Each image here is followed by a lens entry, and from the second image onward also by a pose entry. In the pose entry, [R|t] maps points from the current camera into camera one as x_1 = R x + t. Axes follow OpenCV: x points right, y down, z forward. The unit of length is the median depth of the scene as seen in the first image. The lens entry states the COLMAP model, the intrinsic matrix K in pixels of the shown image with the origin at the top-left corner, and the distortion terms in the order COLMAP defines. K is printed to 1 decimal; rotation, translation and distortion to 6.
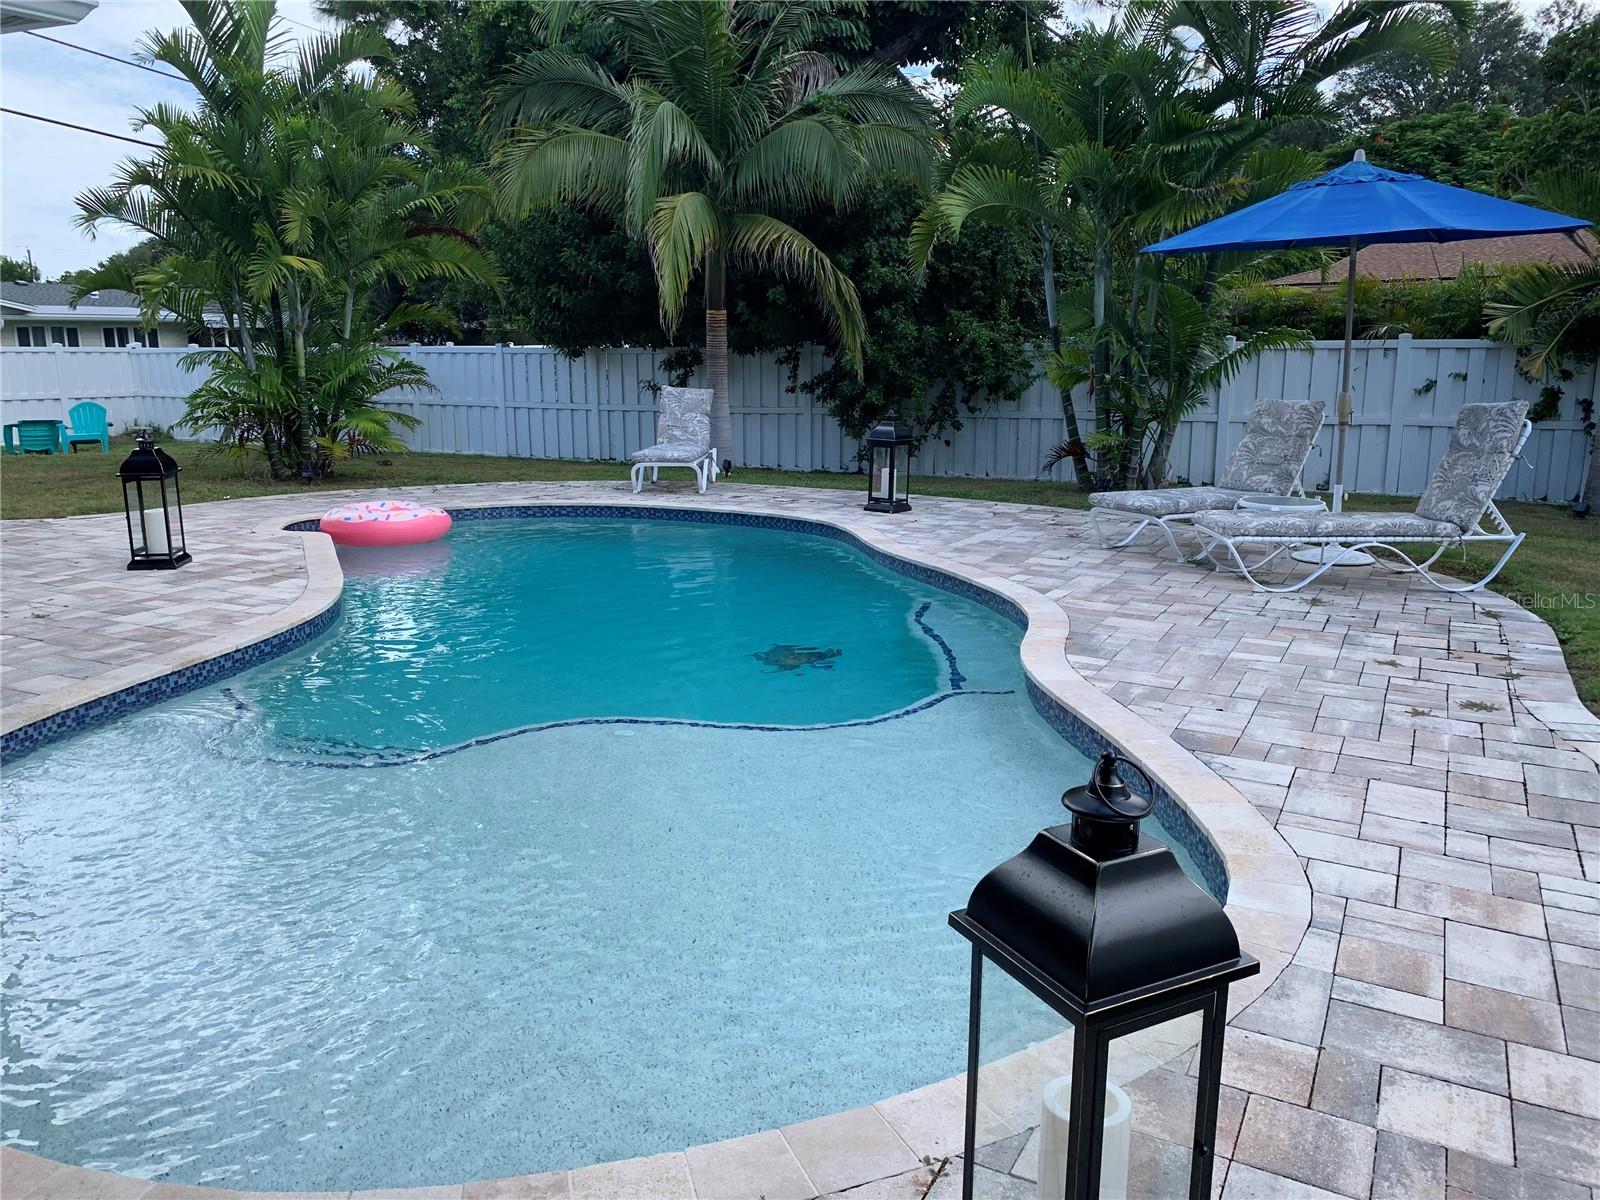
lens RADIAL K [[1225.6, 0, 800.0], [0, 1225.6, 600.0], [0, 0, 1]] dist [-0.030123, -0.004345]
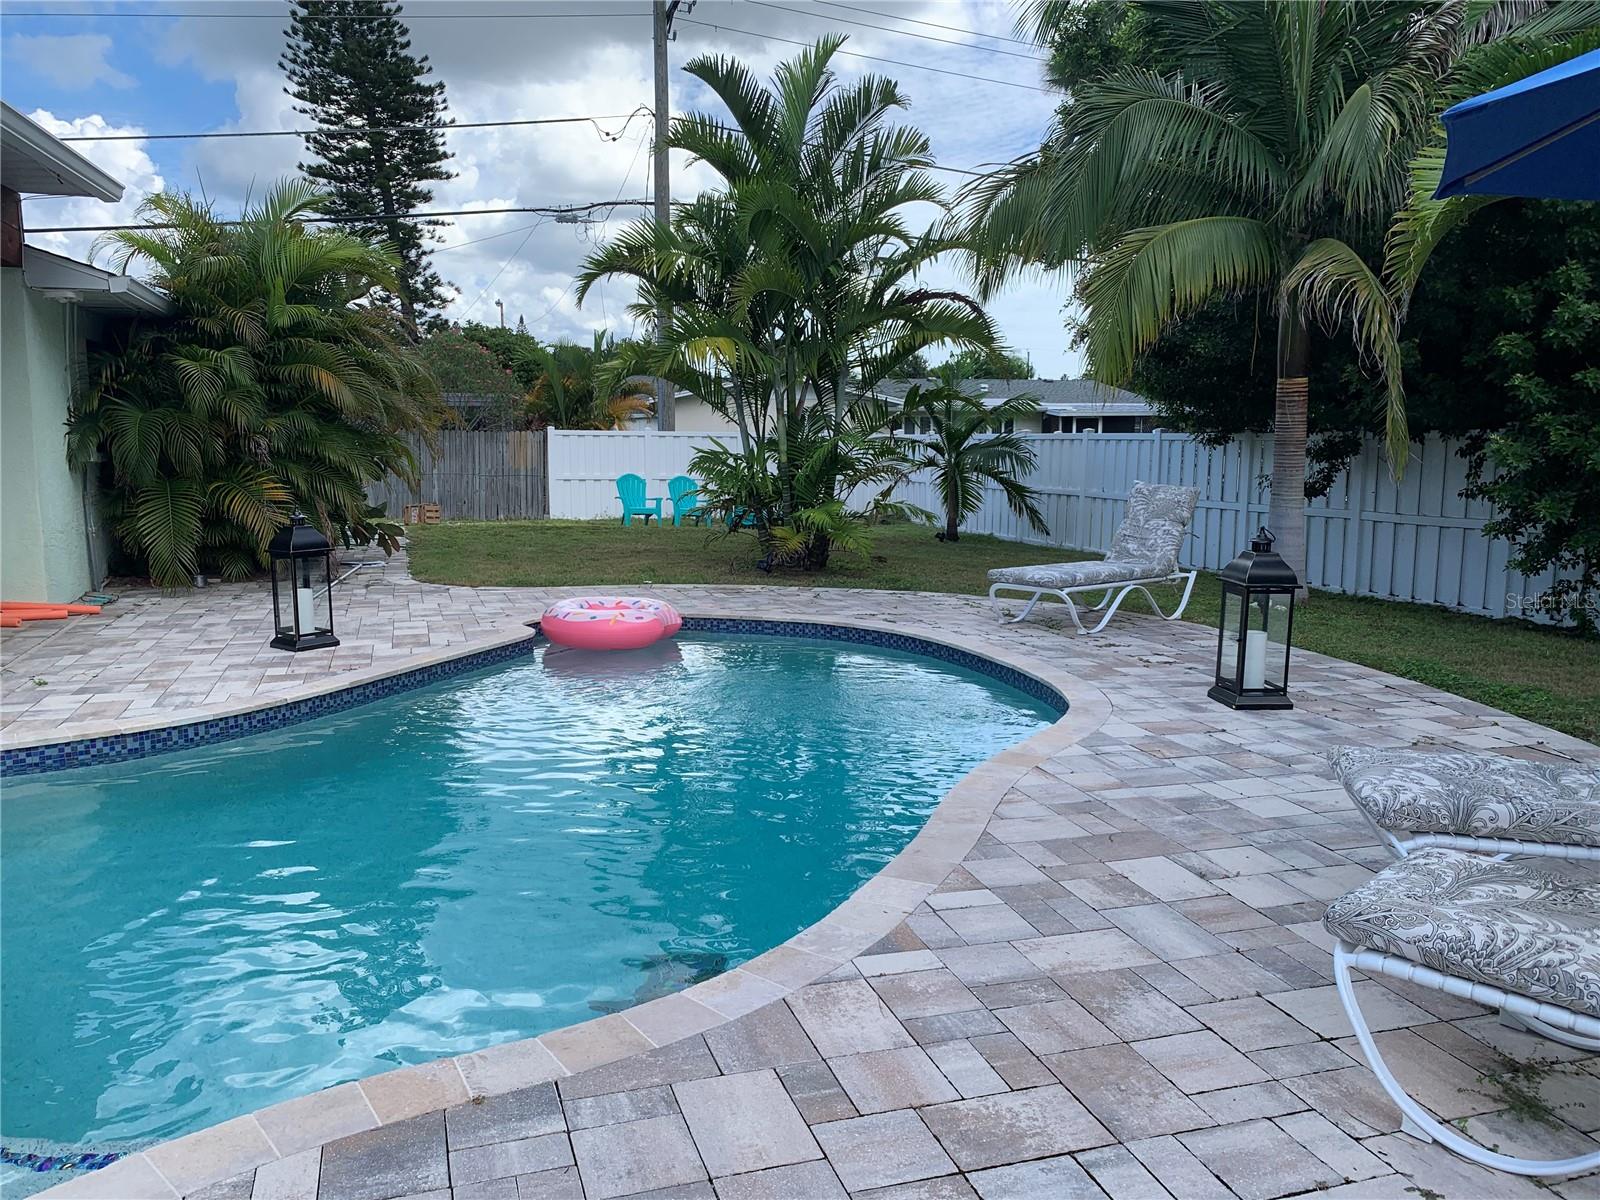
lens RADIAL K [[1225.6, 0, 800.0], [0, 1225.6, 600.0], [0, 0, 1]] dist [-0.030123, -0.004345]
pose [[0.676708, 0.102531, -0.729078, 0.226884], [-0.159410, 0.987170, -0.009132, -0.046933], [0.718788, 0.122401, 0.684370, 0.269148]]
